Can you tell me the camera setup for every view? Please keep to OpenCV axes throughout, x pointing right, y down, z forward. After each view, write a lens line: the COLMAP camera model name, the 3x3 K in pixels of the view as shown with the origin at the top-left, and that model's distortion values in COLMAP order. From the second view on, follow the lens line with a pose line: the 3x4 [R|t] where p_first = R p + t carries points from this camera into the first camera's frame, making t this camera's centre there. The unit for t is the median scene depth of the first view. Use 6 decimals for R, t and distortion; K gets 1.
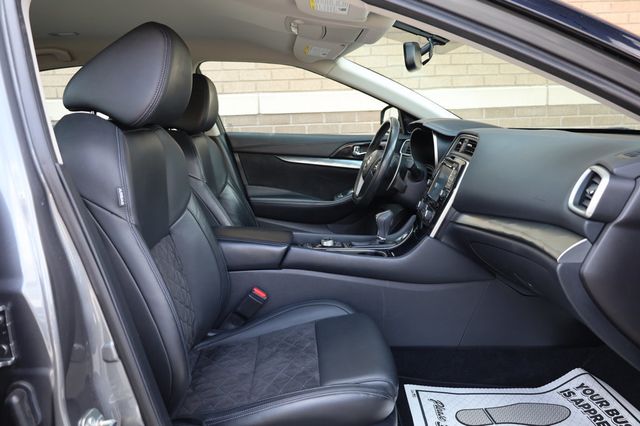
lens RADIAL K [[465.4, 0, 320.0], [0, 465.4, 213.0], [0, 0, 1]] dist [-0.005123, 0.001643]
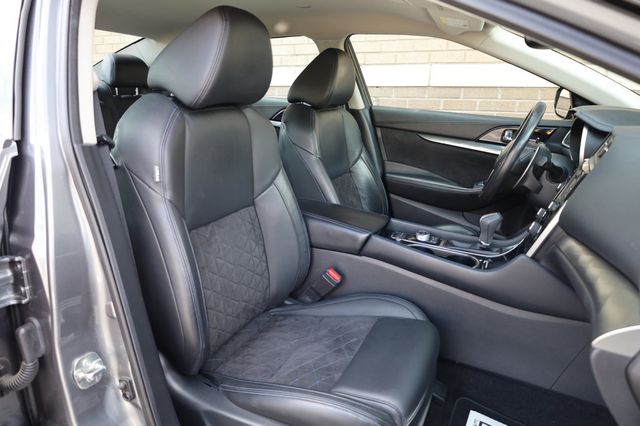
lens RADIAL K [[442.6, 0, 320.0], [0, 442.6, 213.0], [0, 0, 1]] dist [-0.001457, 0.000125]
pose [[0.888836, 0.161397, -0.428861, 0.207576], [-0.123246, 0.985632, 0.115499, -0.060545], [0.441340, -0.049804, 0.895957, 0.117986]]
